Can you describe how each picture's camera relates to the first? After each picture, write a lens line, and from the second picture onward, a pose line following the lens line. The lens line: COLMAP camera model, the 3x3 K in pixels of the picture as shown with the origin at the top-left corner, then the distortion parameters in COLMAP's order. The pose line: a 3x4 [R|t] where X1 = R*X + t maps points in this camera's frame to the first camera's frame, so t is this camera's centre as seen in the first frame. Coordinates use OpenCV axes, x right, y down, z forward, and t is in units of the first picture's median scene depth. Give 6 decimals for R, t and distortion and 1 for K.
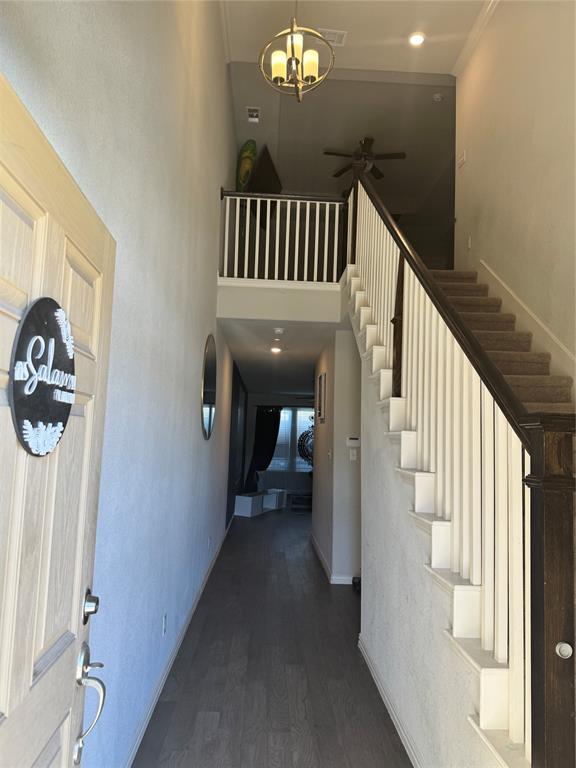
lens RADIAL K [[537.3, 0, 288.0], [0, 537.3, 384.0], [0, 0, 1]] dist [0.112503, -0.143851]
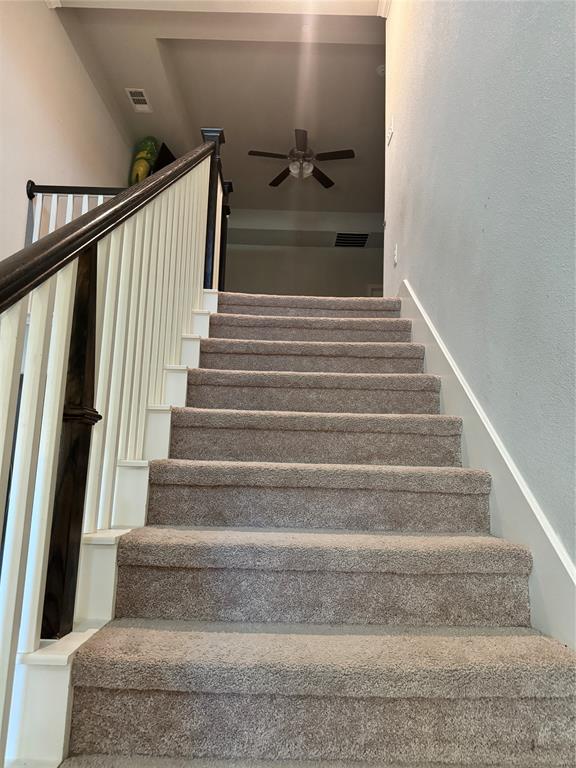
lens RADIAL K [[537.3, 0, 288.0], [0, 537.3, 384.0], [0, 0, 1]] dist [0.112503, -0.143851]
pose [[0.998931, -0.009161, -0.045307, 0.171311], [0.006329, 0.998041, -0.062247, -0.051562], [0.045789, 0.061893, 0.997032, 0.275438]]
